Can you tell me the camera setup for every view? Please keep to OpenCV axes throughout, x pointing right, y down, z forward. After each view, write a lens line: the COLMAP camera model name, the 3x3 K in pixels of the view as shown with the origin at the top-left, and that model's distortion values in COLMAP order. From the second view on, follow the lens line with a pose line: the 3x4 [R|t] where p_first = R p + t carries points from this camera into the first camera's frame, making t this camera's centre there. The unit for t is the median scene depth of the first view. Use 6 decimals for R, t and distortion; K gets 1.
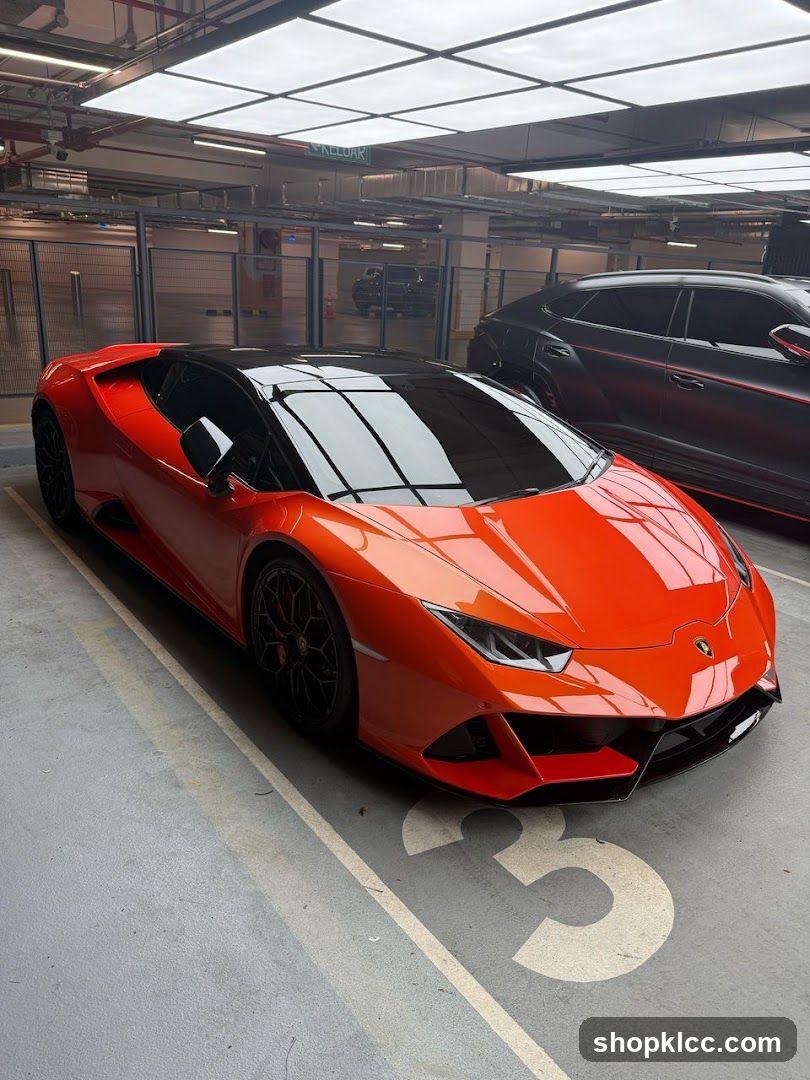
lens RADIAL K [[832.0, 0, 405.0], [0, 832.0, 540.0], [0, 0, 1]] dist [0.010971, -0.003525]
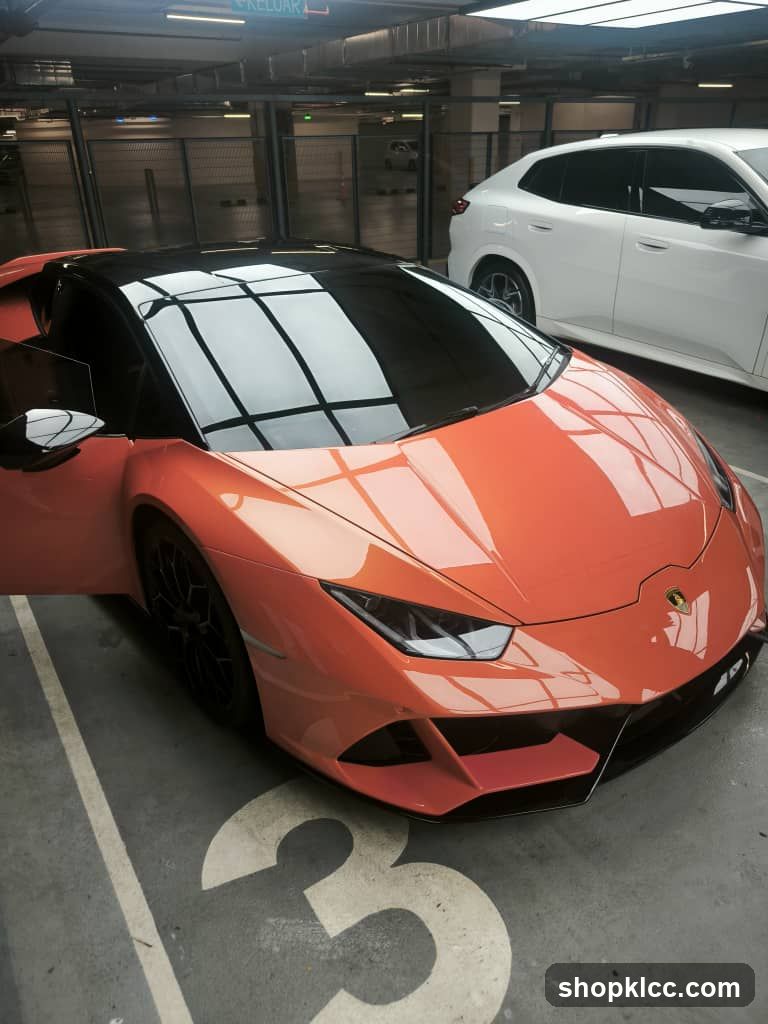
lens RADIAL K [[788.9, 0, 384.0], [0, 788.9, 512.0], [0, 0, 1]] dist [0.010971, -0.003525]
pose [[0.990756, -0.017071, -0.134575, 0.156806], [0.033462, 0.992150, 0.120494, -0.044835], [0.131462, -0.123883, 0.983550, 0.154404]]
